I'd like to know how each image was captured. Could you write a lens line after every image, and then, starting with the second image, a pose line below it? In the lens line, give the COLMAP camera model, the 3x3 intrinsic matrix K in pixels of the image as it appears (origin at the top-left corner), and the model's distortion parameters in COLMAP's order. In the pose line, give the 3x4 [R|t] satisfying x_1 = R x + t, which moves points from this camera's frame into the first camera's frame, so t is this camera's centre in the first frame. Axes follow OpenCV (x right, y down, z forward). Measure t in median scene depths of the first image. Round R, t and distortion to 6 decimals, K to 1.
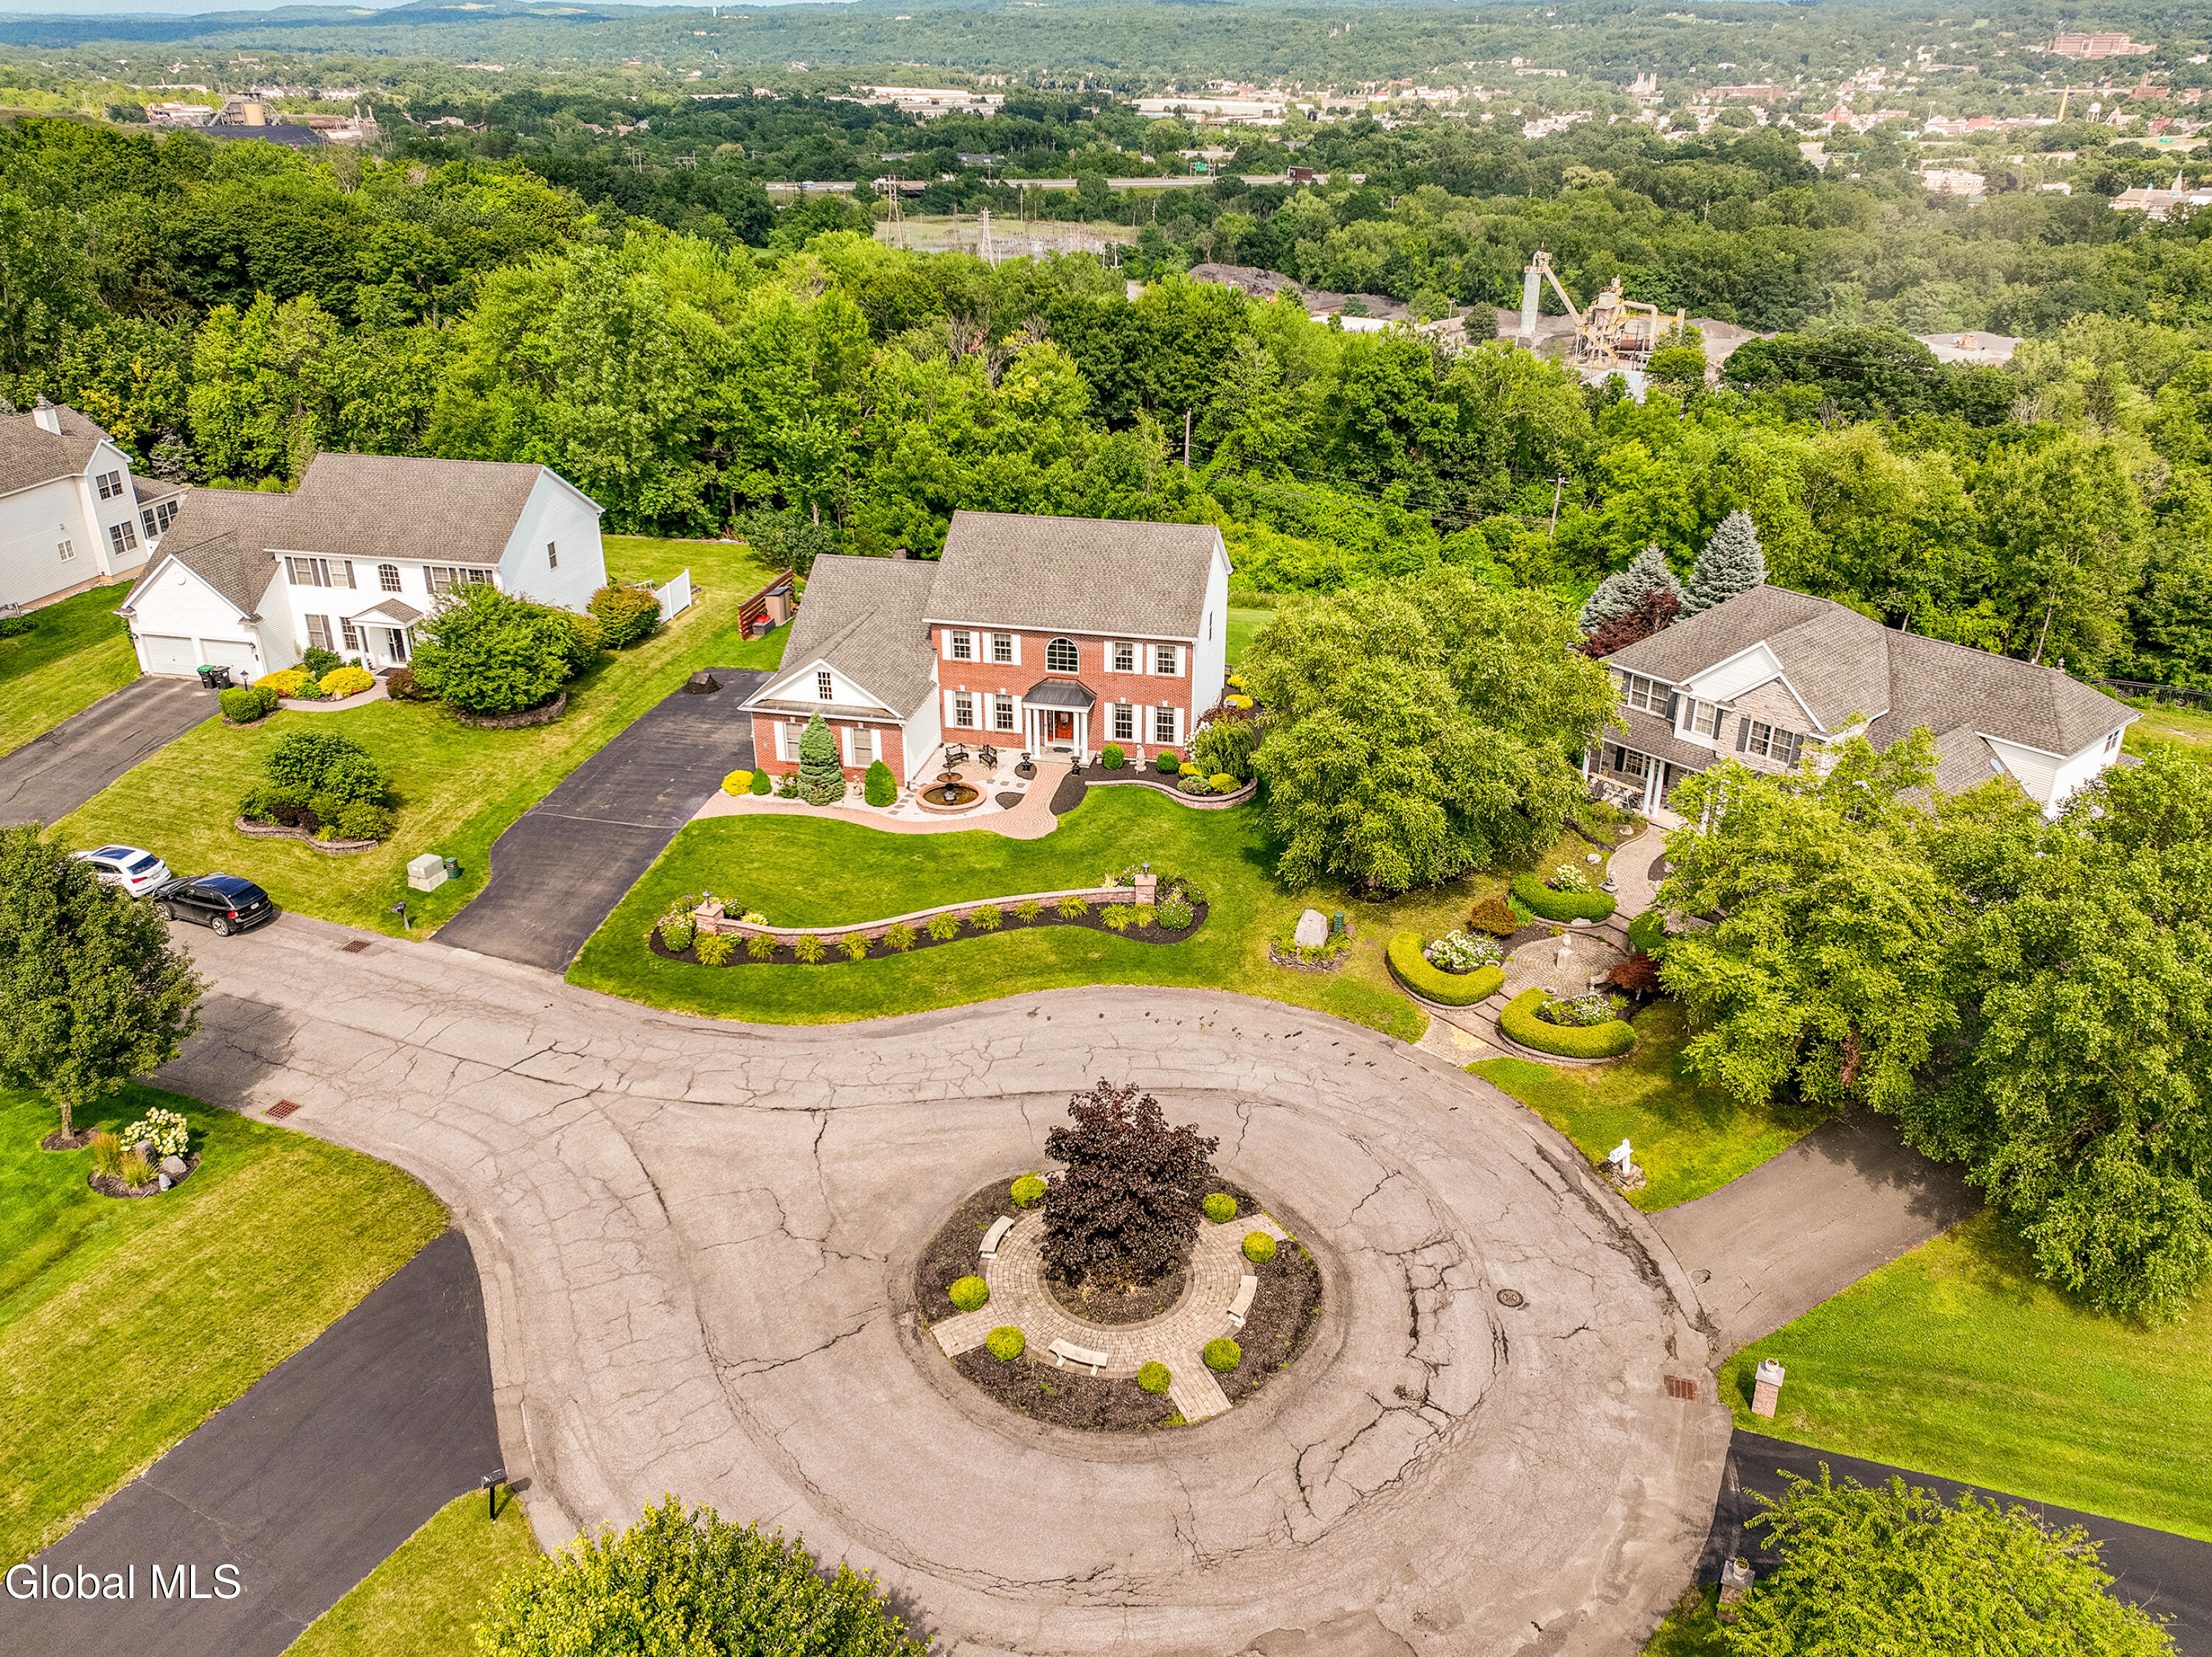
lens RADIAL K [[1669.7, 0, 1117.6], [0, 1669.7, 825.4], [0, 0, 1]] dist [0.004756, 0.007111]
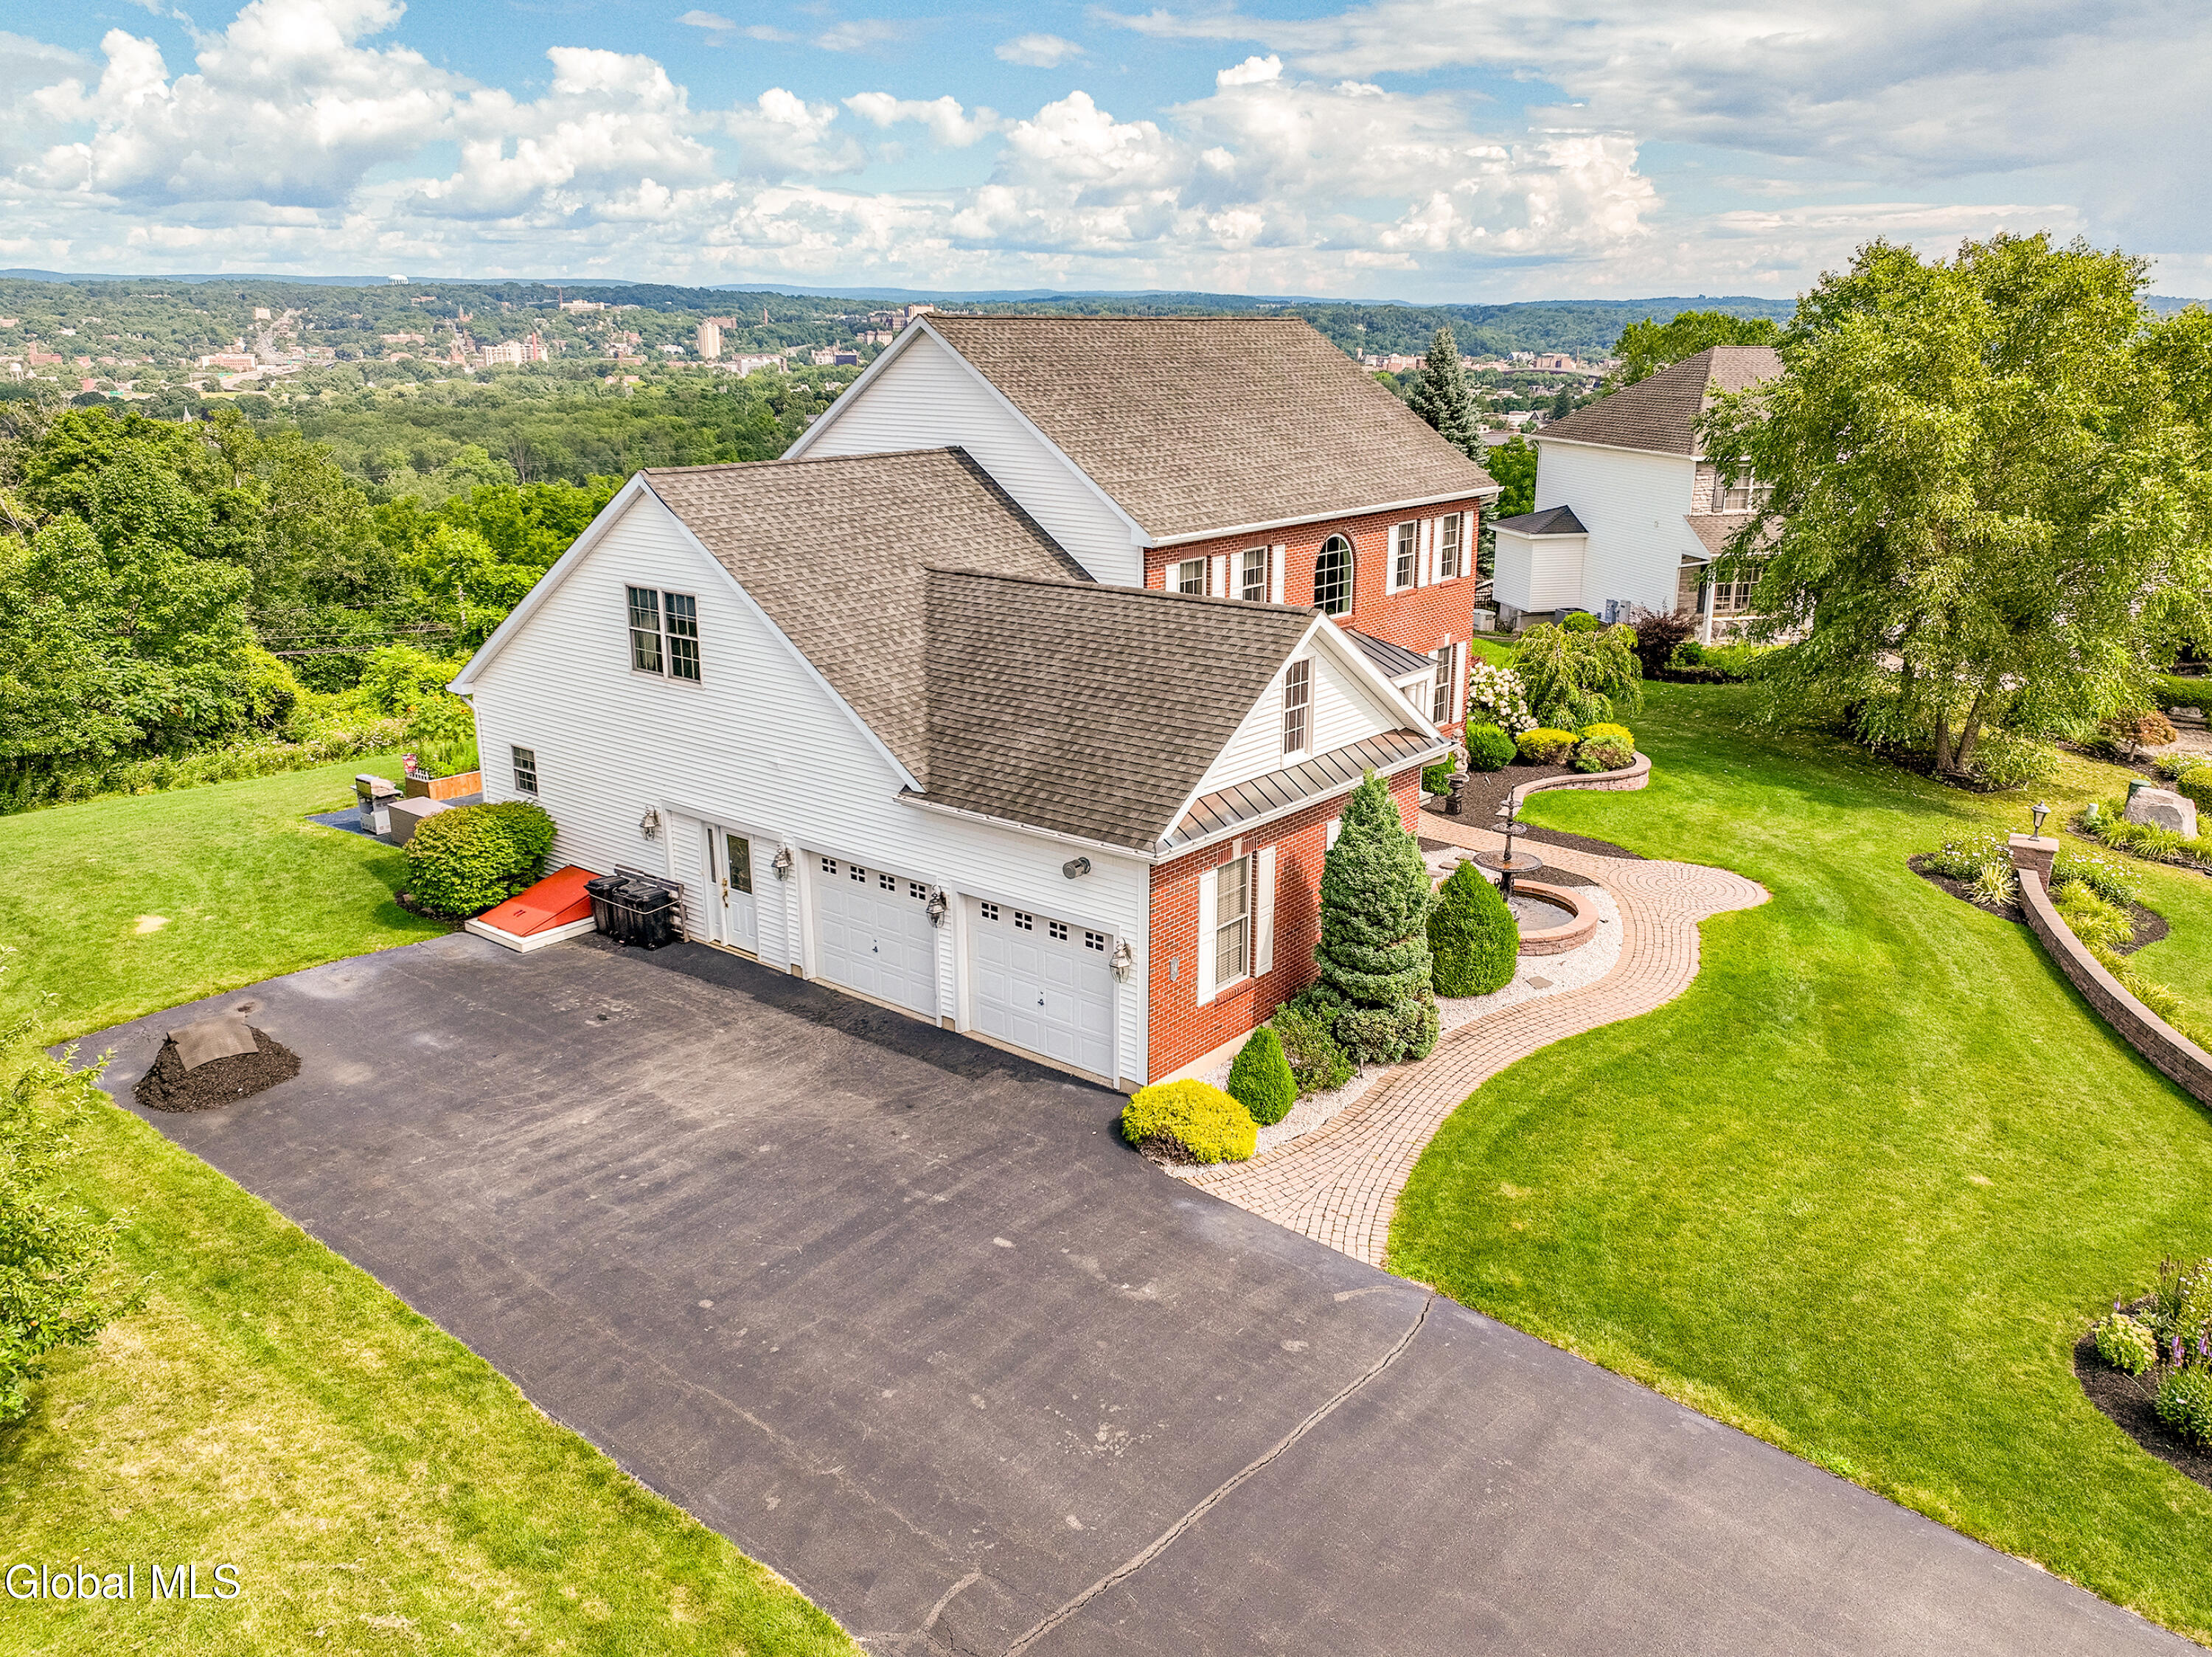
lens RADIAL K [[1685.6, 0, 1132.5], [0, 1685.6, 802.2], [0, 0, 1]] dist [0.002324, 0.008061]
pose [[0.452599, -0.244534, 0.857530, -0.452041], [0.381844, 0.922183, 0.061436, -0.094452], [-0.805822, 0.299637, 0.510752, 0.829592]]
